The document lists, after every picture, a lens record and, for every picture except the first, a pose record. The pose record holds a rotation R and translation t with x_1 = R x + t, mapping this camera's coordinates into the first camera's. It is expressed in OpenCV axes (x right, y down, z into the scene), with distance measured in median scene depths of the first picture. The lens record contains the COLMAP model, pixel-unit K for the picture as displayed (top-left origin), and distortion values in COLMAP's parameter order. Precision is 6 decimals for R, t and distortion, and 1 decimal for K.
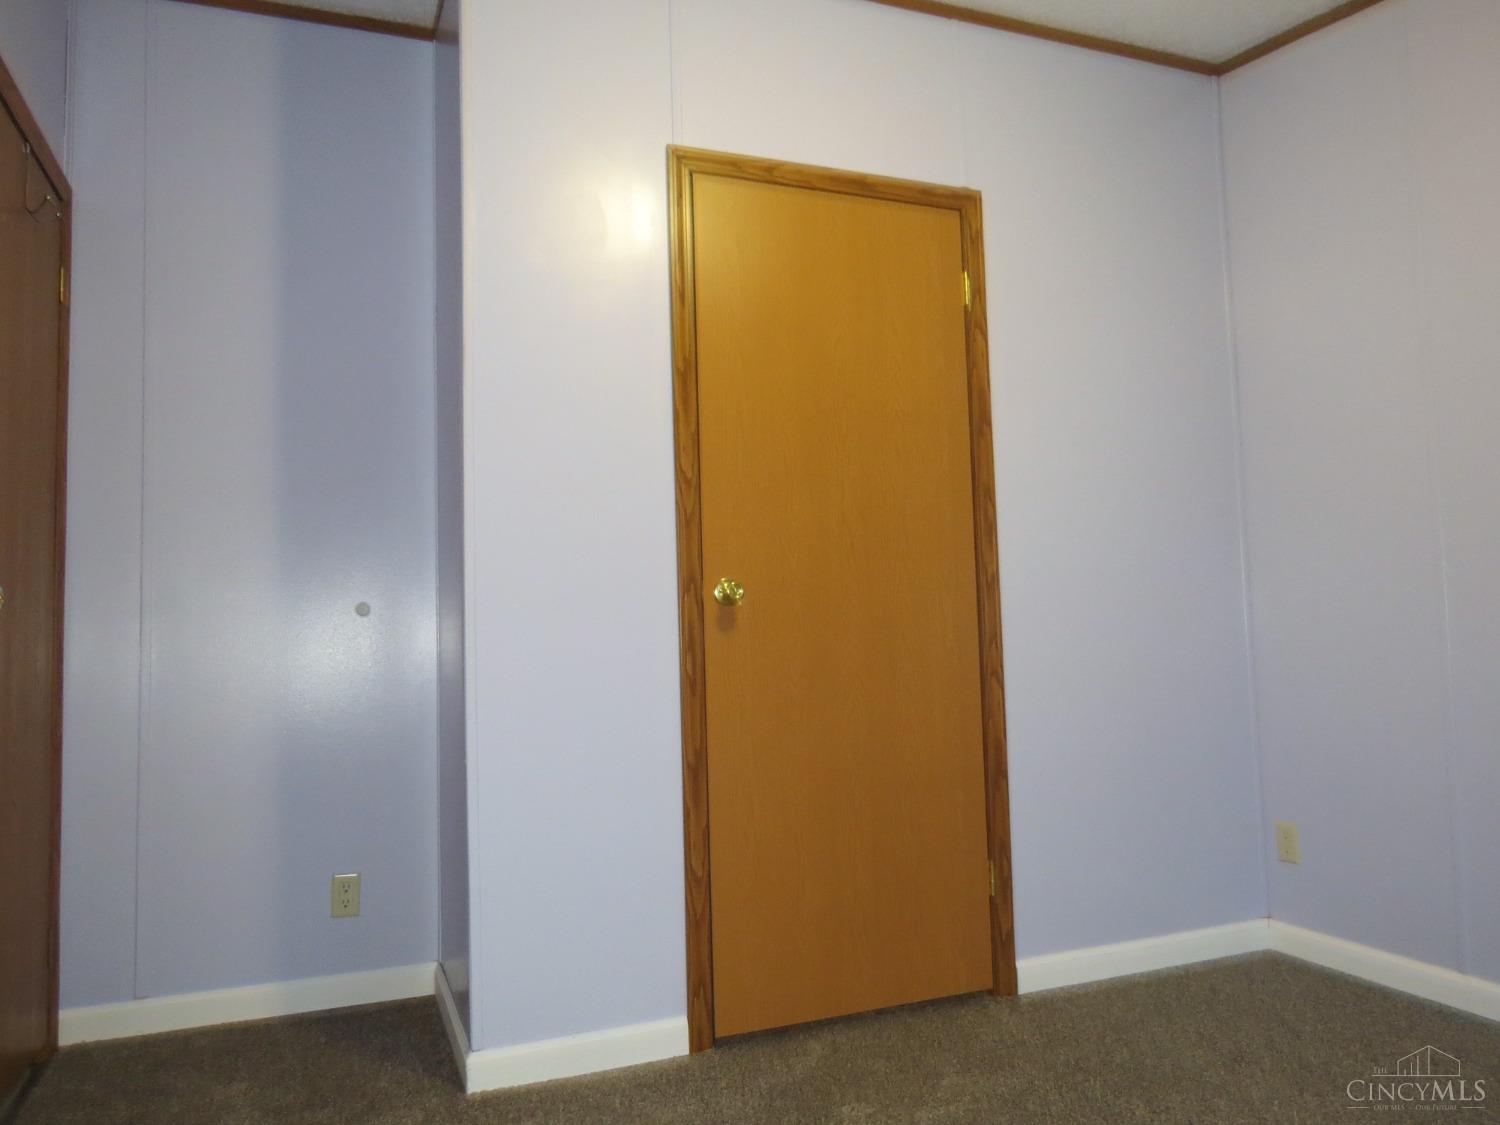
lens RADIAL K [[1072.7, 0, 753.3], [0, 1072.7, 559.8], [0, 0, 1]] dist [-0.022318, 0.006307]
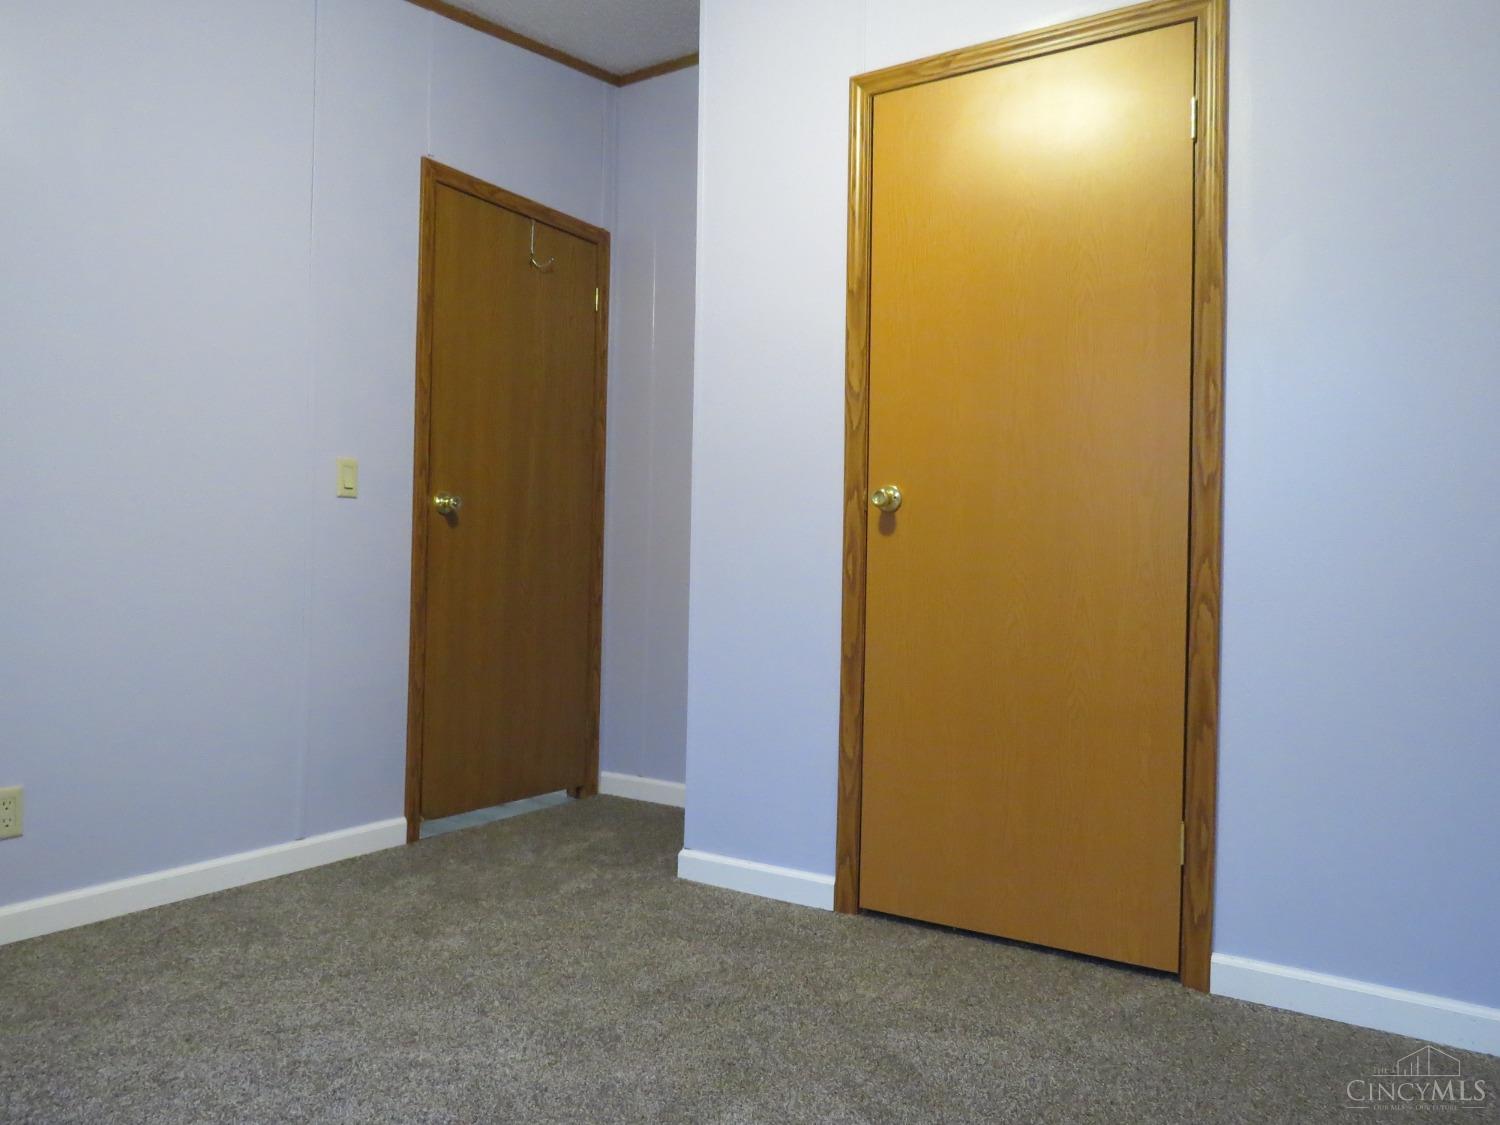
lens RADIAL K [[1072.7, 0, 753.3], [0, 1072.7, 559.8], [0, 0, 1]] dist [-0.022318, 0.006307]
pose [[0.582208, 0.039675, -0.812071, 0.763870], [0.019290, 0.997853, 0.062582, 0.022017], [0.812811, -0.052100, 0.580193, 0.287745]]
